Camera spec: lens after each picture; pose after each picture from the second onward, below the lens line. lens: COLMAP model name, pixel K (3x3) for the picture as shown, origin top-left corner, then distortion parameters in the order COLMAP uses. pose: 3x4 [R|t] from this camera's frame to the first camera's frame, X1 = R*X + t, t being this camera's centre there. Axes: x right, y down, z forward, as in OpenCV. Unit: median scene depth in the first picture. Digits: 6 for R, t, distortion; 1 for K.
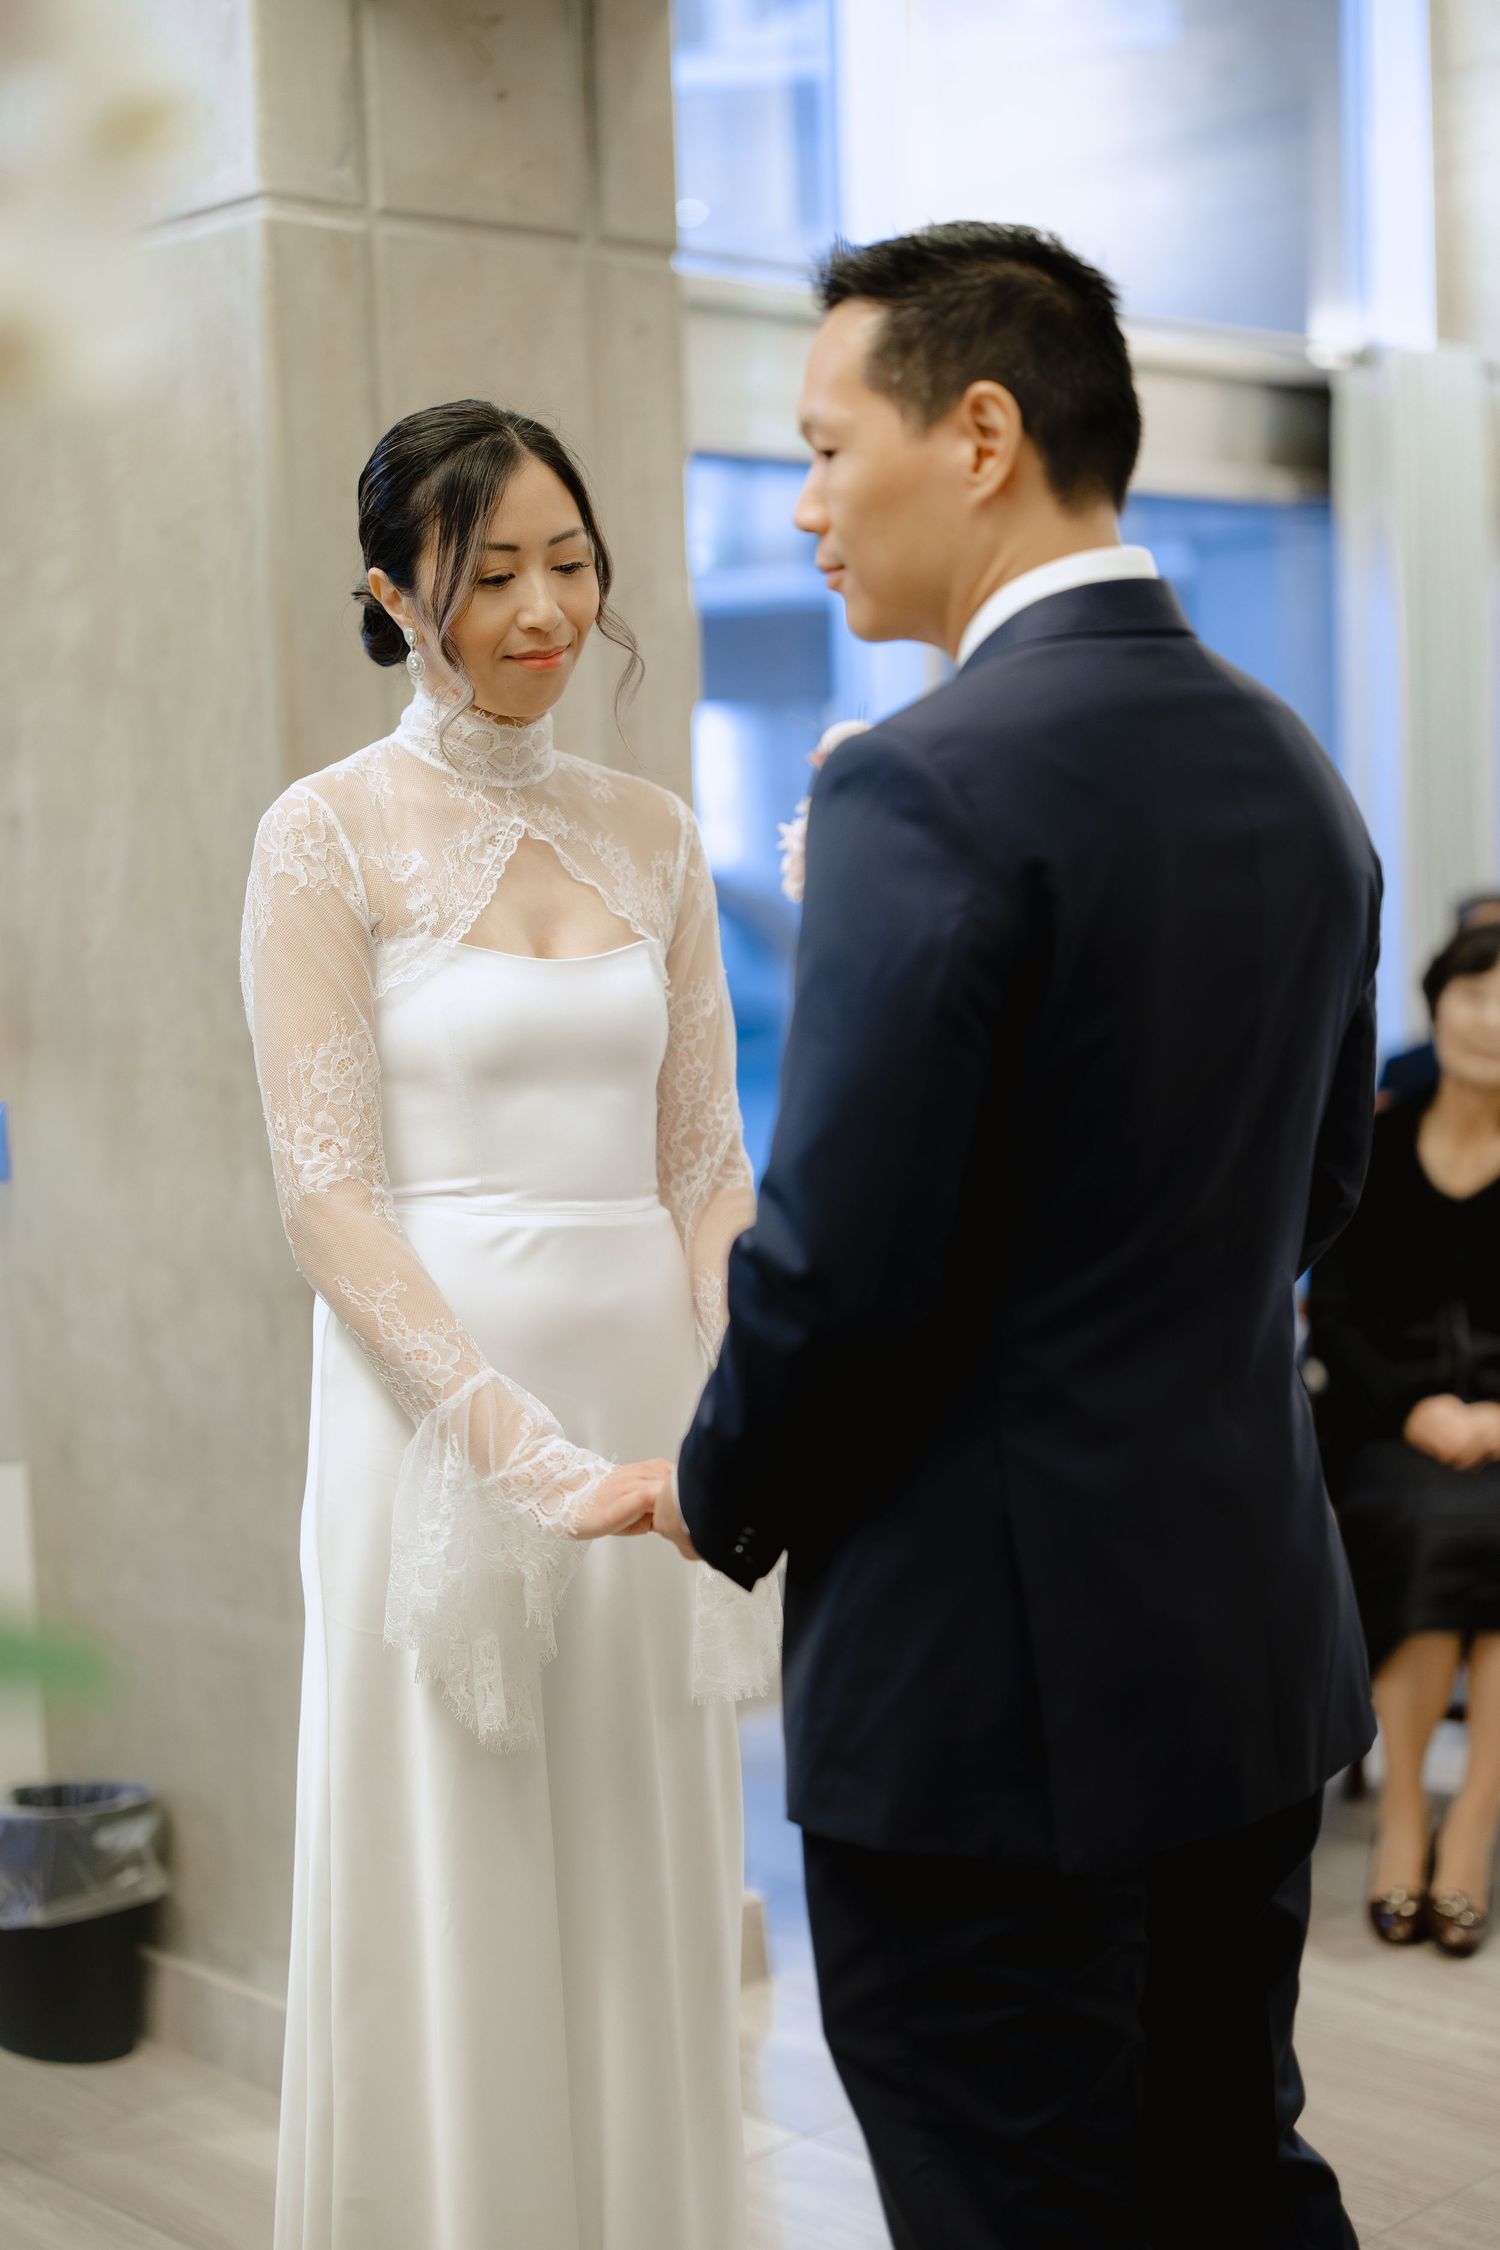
lens RADIAL K [[3402.9, 0, 742.7], [0, 3402.9, 1113.2], [0, 0, 1]] dist [0.006237, 0.000000]
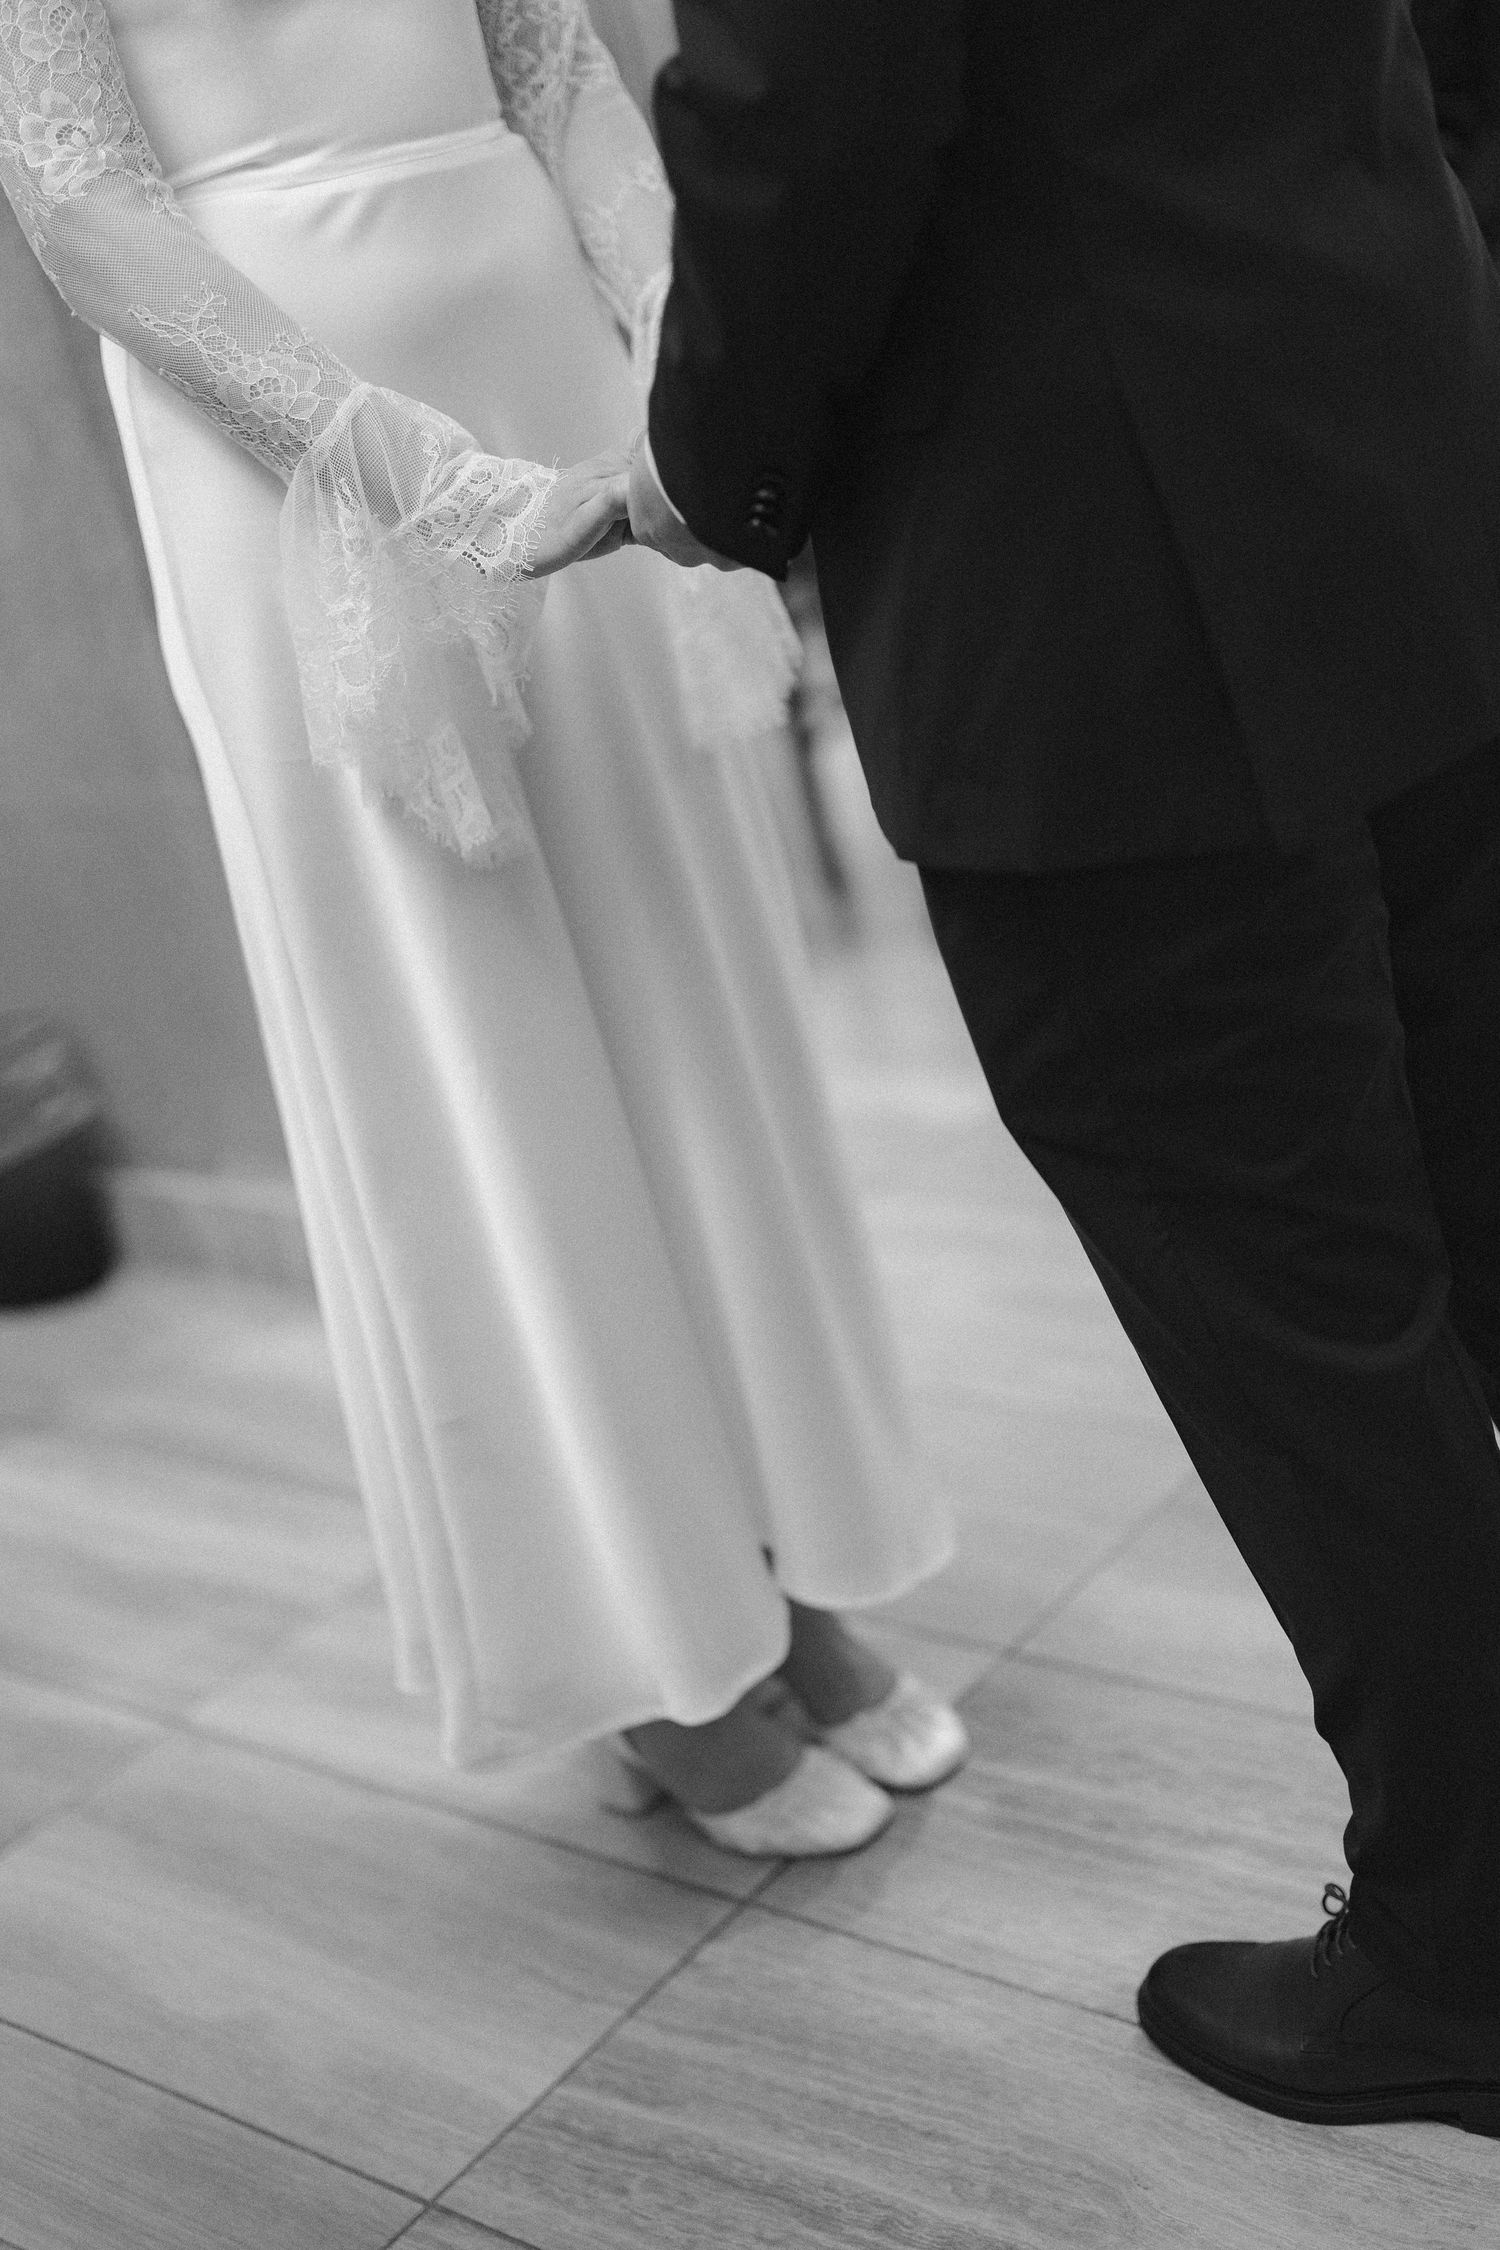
lens RADIAL K [[3402.9, 0, 764.8], [0, 3402.9, 1120.1], [0, 0, 1]] dist [0.006237, 0.000000]
pose [[0.970821, -0.236948, 0.036911, -0.053500], [0.217013, 0.933572, 0.285218, 0.031346], [-0.102041, -0.268886, 0.957752, 0.223647]]
